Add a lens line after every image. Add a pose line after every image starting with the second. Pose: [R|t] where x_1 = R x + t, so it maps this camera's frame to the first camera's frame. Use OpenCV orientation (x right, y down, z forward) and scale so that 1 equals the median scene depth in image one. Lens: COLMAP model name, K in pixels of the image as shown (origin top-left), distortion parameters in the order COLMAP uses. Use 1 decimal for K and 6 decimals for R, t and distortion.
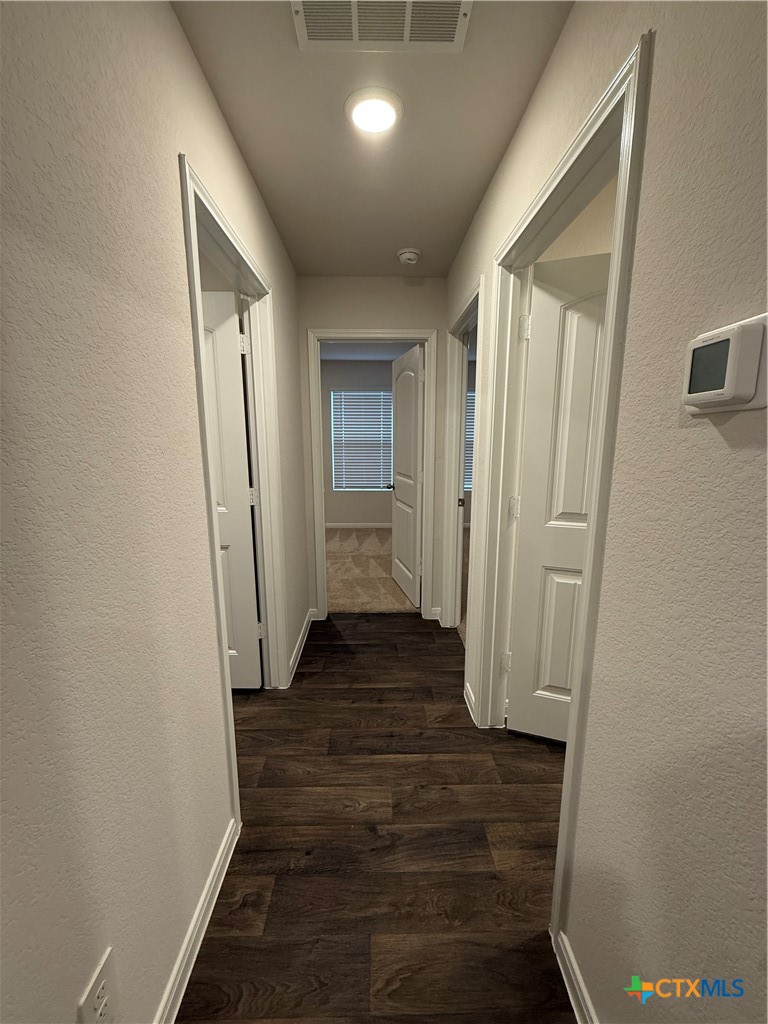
lens RADIAL K [[407.5, 0, 389.1], [0, 407.5, 505.9], [0, 0, 1]] dist [-0.001372, -0.000060]
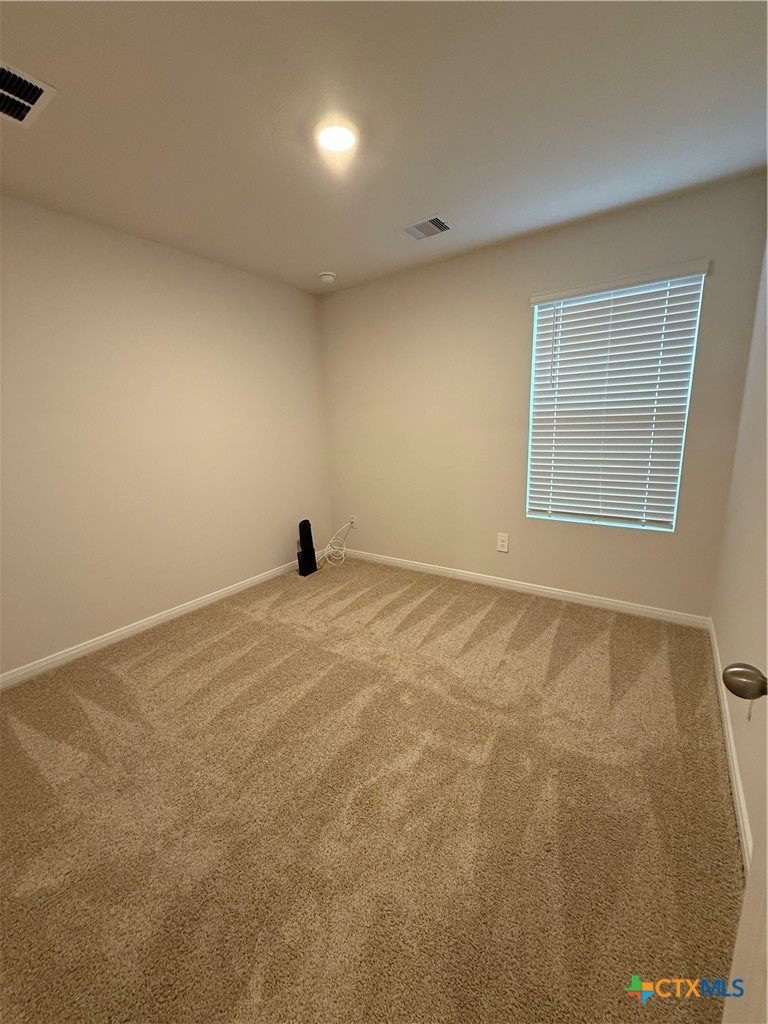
lens RADIAL K [[407.5, 0, 385.3], [0, 407.5, 509.4], [0, 0, 1]] dist [-0.001372, -0.000060]
pose [[0.802055, 0.093055, -0.589956, 0.033880], [-0.069644, 0.995621, 0.062359, -0.149062], [0.593175, -0.008929, 0.805024, 1.138911]]
